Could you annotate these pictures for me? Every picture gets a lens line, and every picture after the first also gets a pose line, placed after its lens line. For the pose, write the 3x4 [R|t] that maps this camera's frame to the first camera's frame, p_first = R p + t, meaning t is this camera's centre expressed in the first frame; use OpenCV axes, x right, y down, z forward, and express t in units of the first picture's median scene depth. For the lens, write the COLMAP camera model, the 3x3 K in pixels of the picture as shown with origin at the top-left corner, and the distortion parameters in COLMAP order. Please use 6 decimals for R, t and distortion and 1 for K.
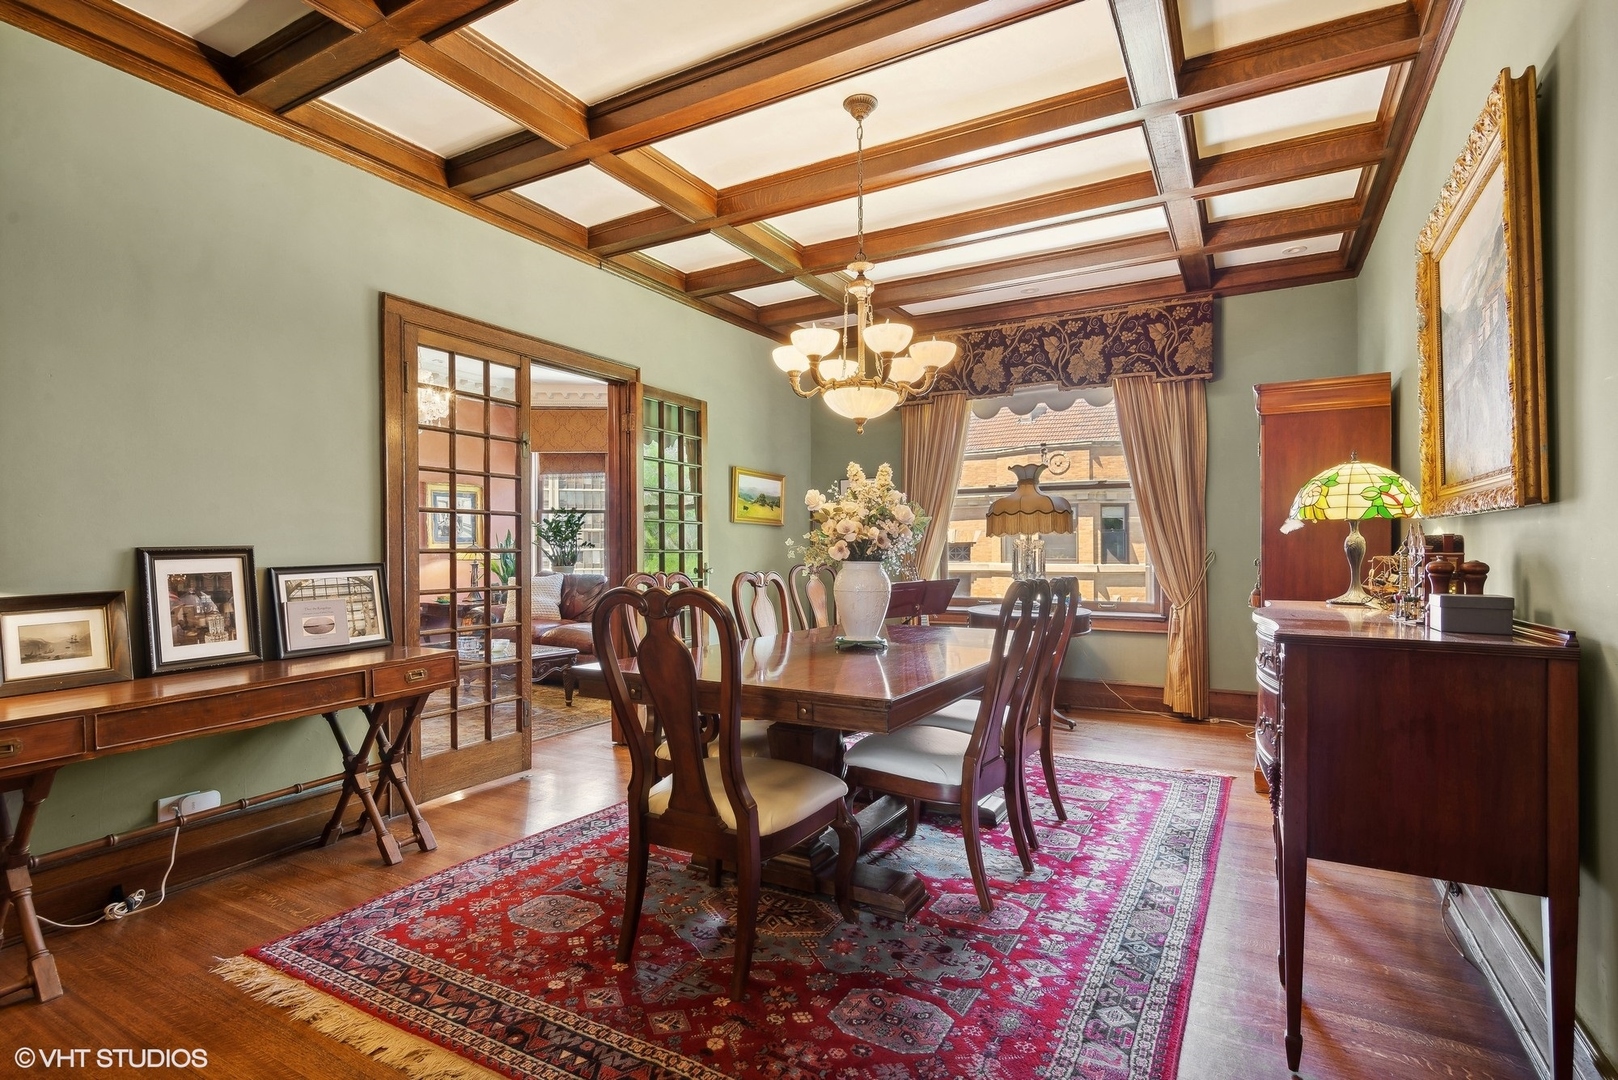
lens RADIAL K [[793.3, 0, 802.4], [0, 793.3, 545.1], [0, 0, 1]] dist [0.002169, 0.000740]
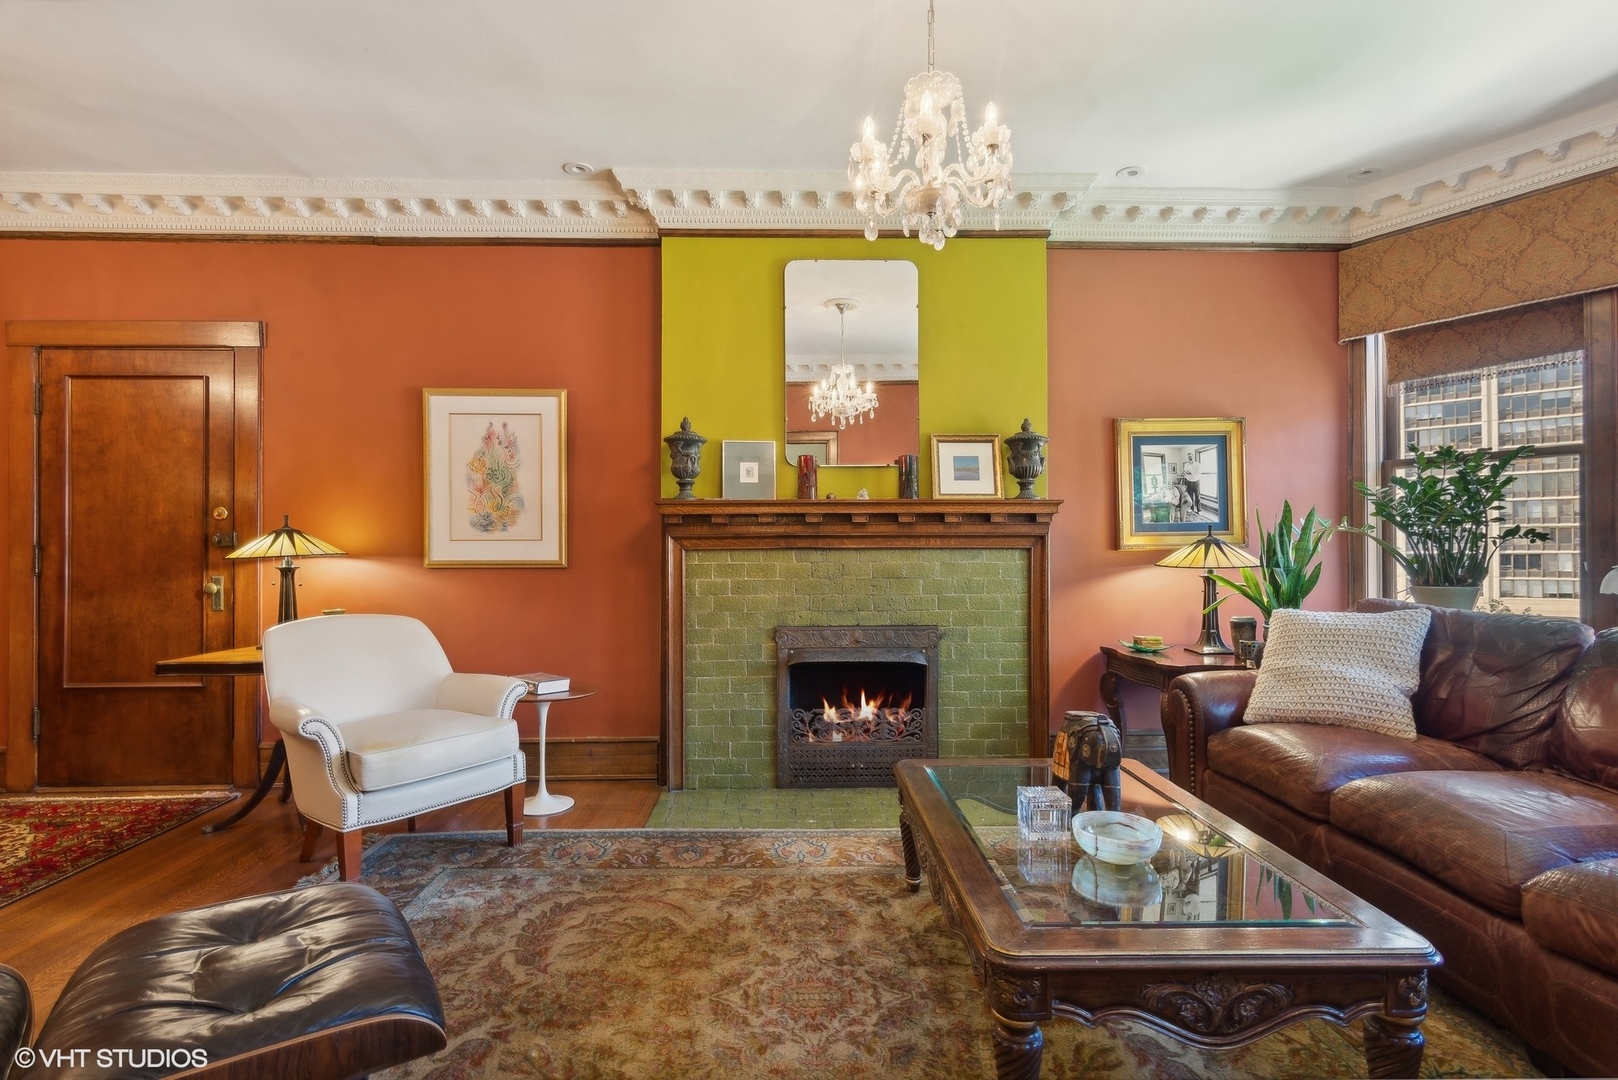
lens RADIAL K [[793.3, 0, 802.4], [0, 793.3, 545.1], [0, 0, 1]] dist [0.002169, 0.000740]
pose [[0.522345, -0.001365, -0.852733, -0.206010], [0.002832, 0.999996, 0.000134, 0.006457], [0.852729, -0.002485, 0.522347, 0.833424]]
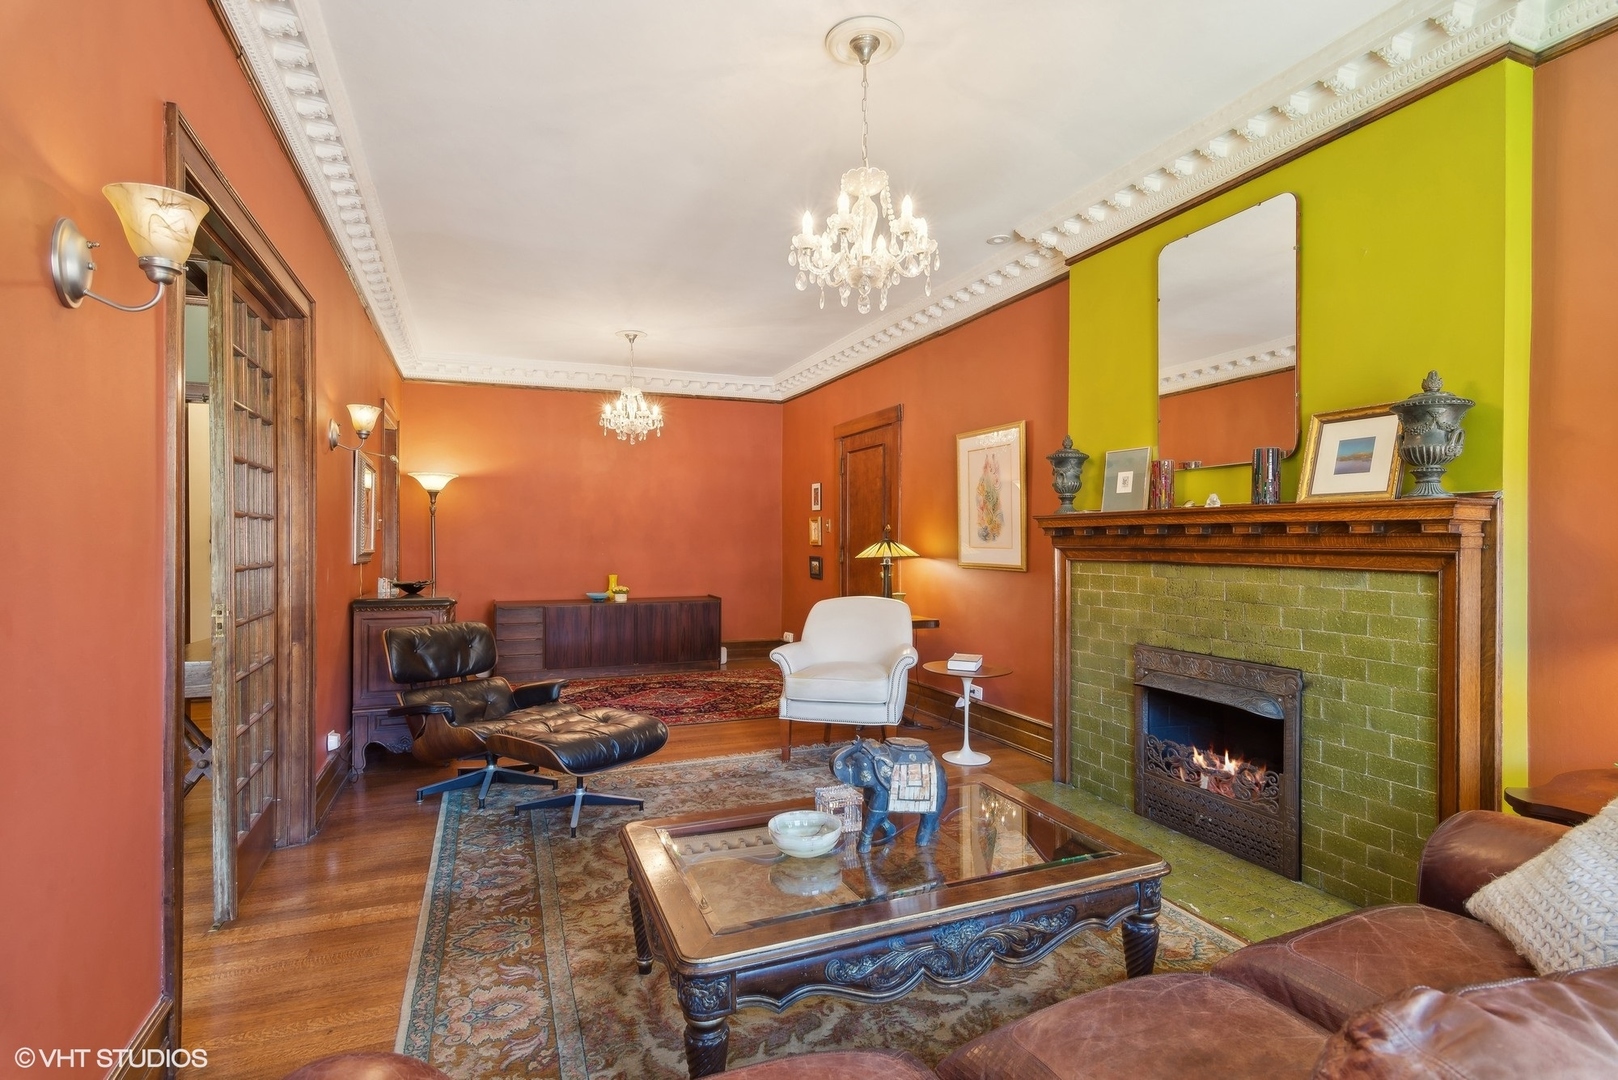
lens RADIAL K [[804.4, 0, 806.9], [0, 804.4, 546.1], [0, 0, 1]] dist [0.002751, -0.000211]
pose [[-0.626812, 0.014276, -0.779040, -0.110352], [0.006552, 0.999893, 0.013052, -0.015541], [0.779143, 0.003077, -0.626838, 1.432607]]
